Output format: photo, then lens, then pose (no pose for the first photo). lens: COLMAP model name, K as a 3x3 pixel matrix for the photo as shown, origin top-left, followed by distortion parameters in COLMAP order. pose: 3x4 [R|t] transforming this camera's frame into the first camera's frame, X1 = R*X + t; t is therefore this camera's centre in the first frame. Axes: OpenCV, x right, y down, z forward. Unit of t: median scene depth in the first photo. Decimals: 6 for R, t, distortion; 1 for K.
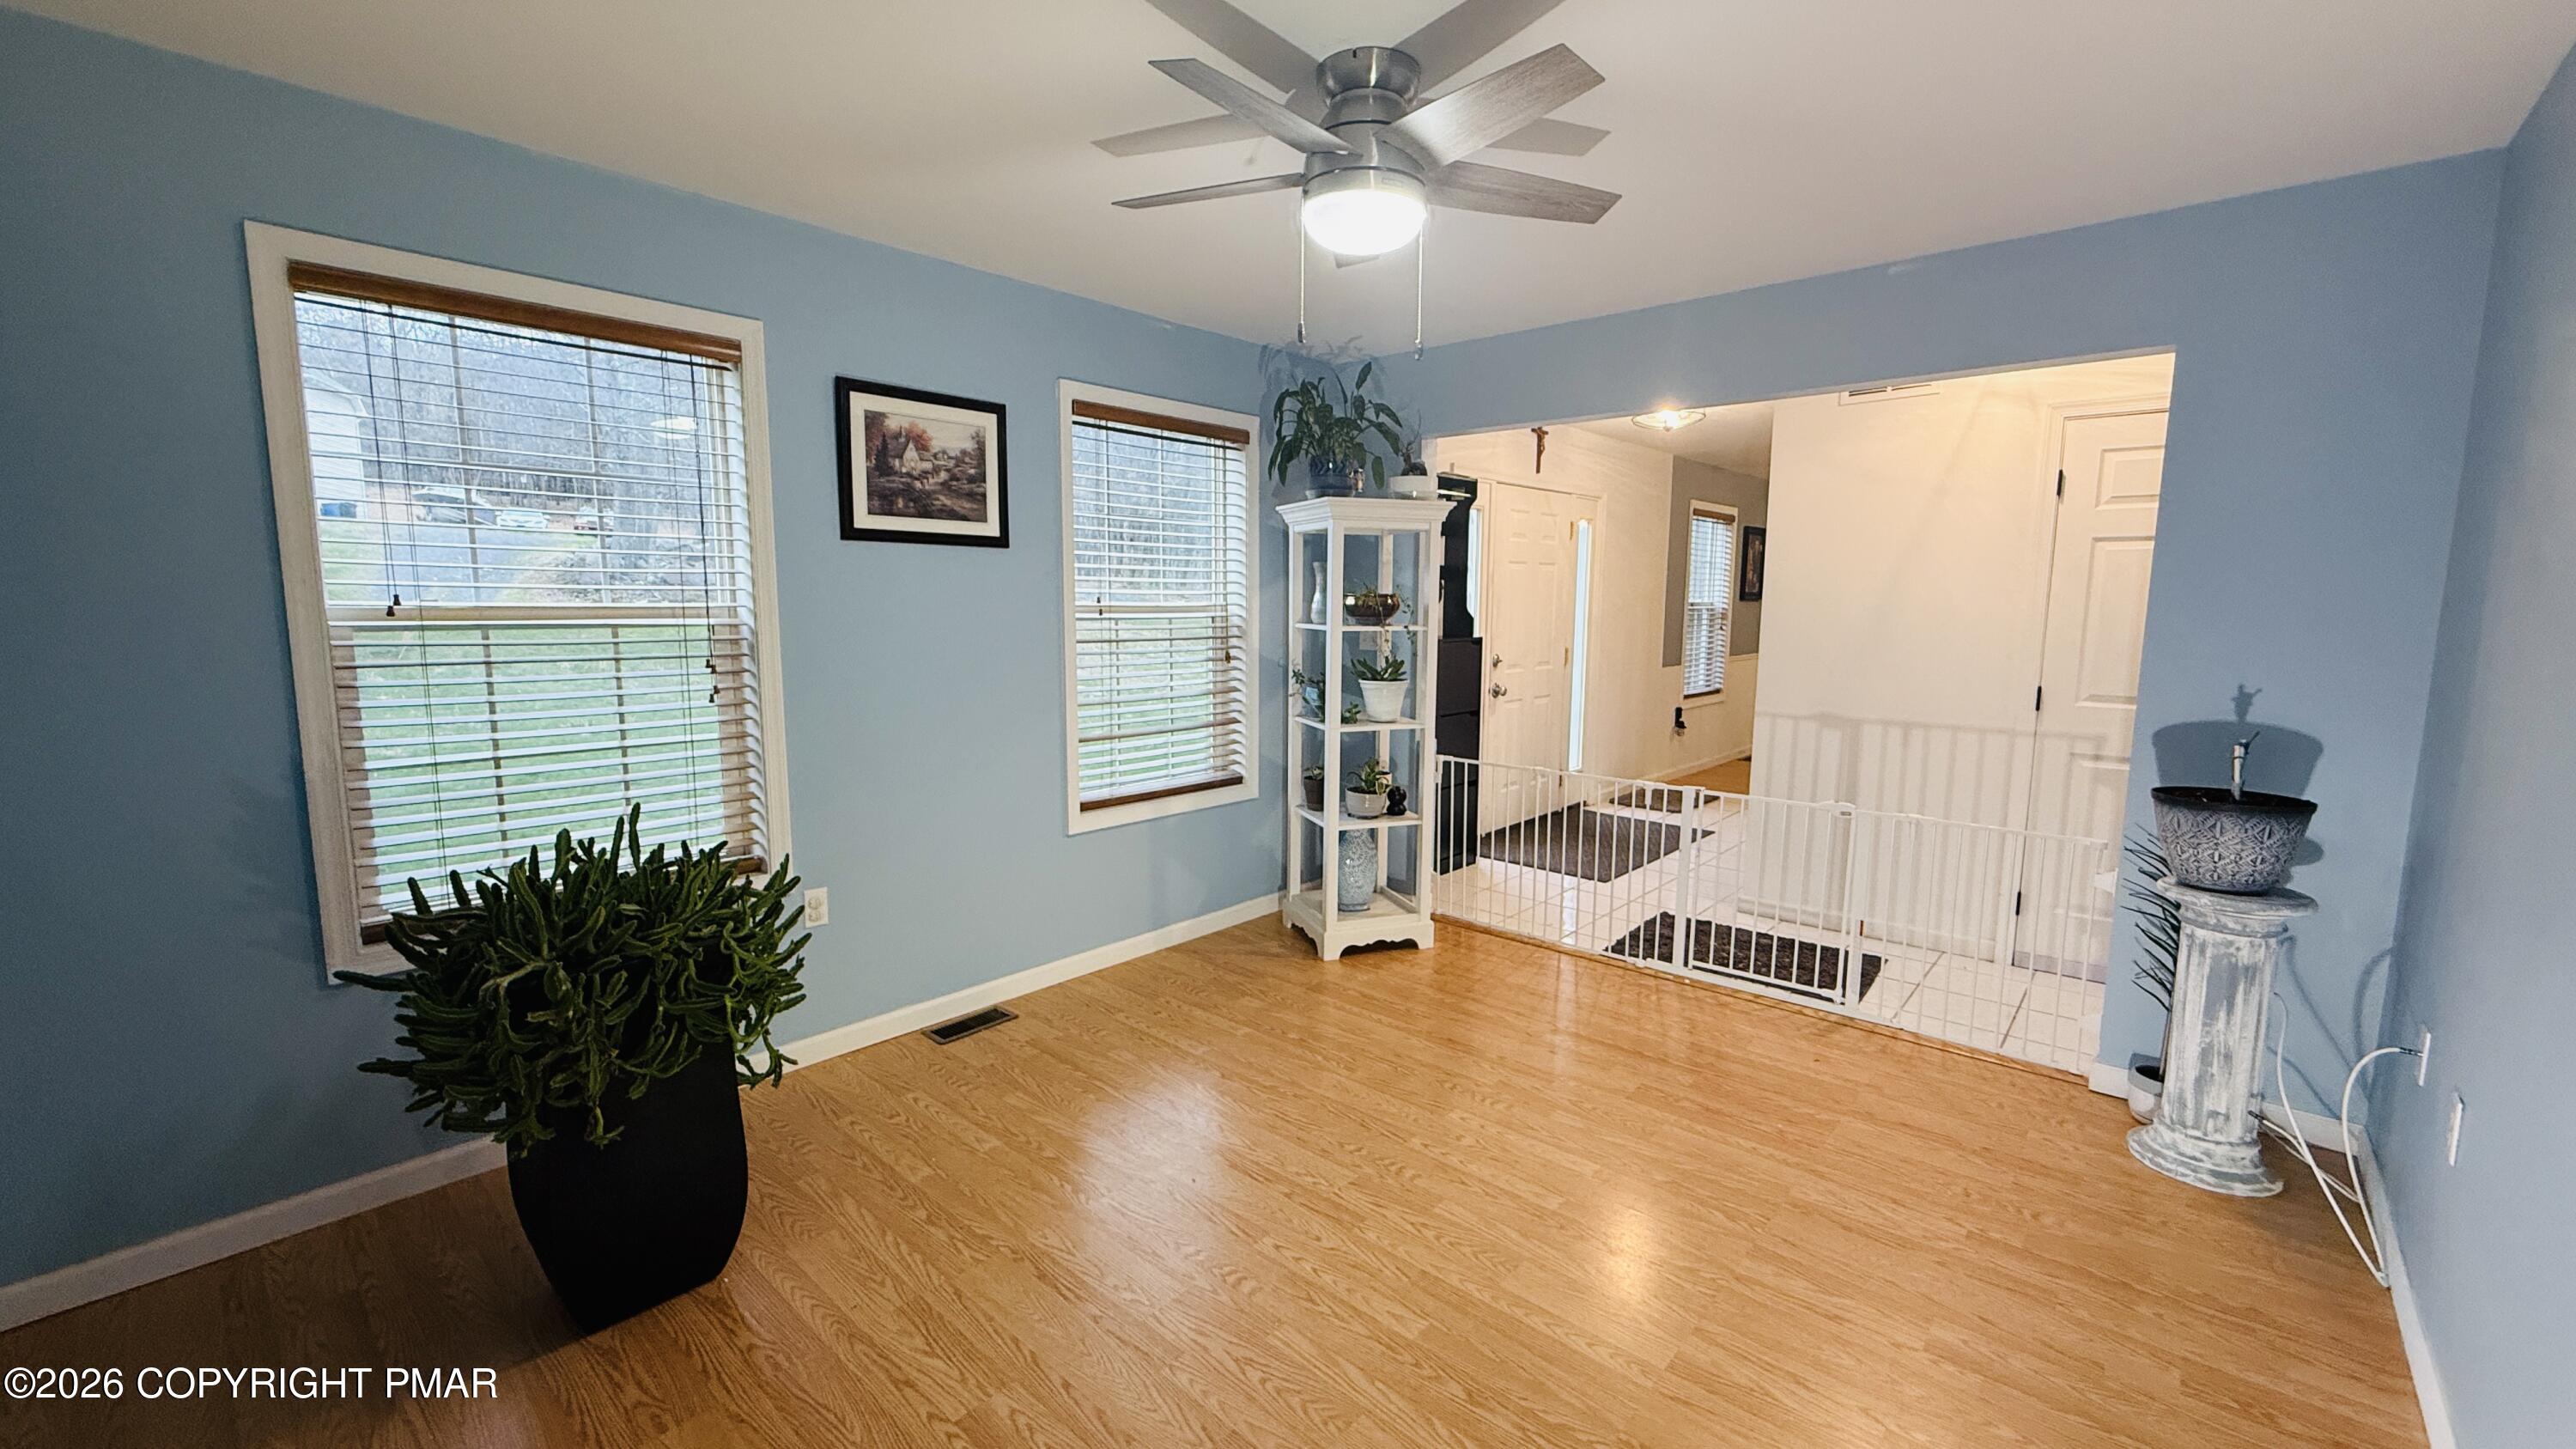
lens RADIAL K [[1026.7, 0, 1287.7], [0, 1026.7, 720.4], [0, 0, 1]] dist [0.000977, -0.000100]
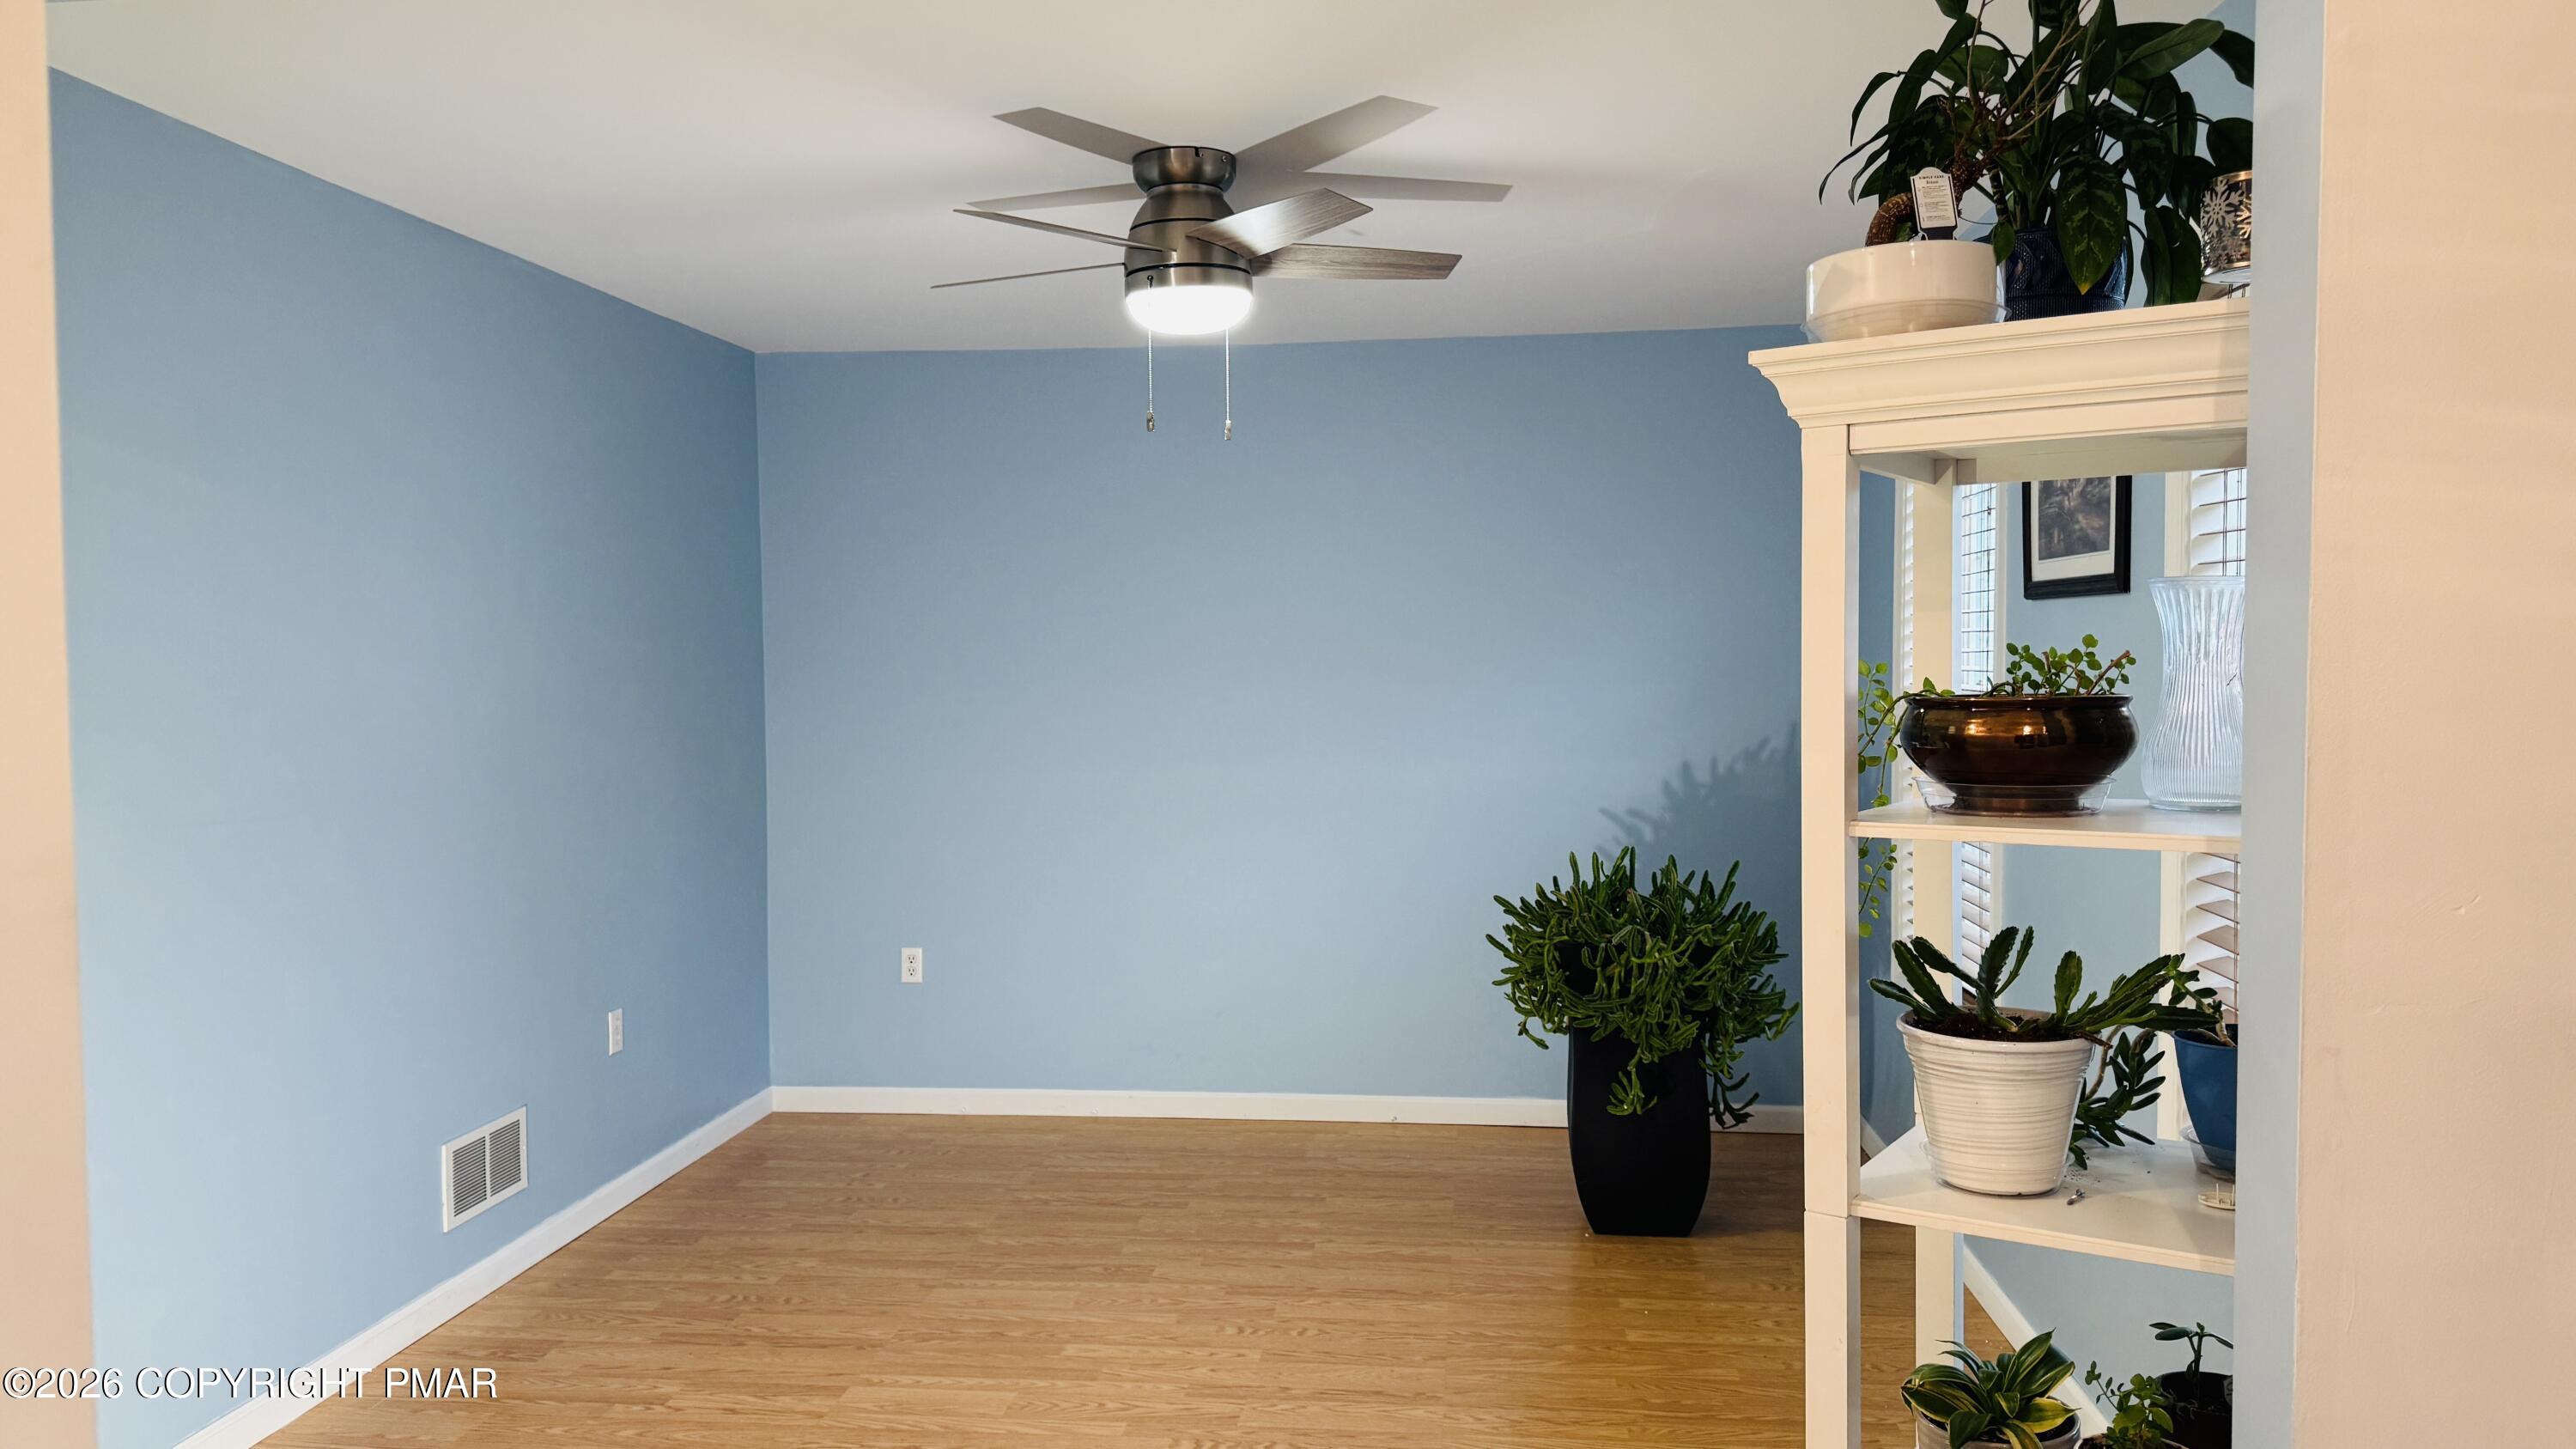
lens RADIAL K [[1808.8, 0, 1284.8], [0, 1808.8, 722.3], [0, 0, 1]] dist [0.091075, 0.001018]
pose [[-0.812660, 0.026100, -0.582154, 1.005620], [-0.066822, 0.988233, 0.137587, -0.336072], [0.578895, 0.150712, -0.801353, 2.469426]]
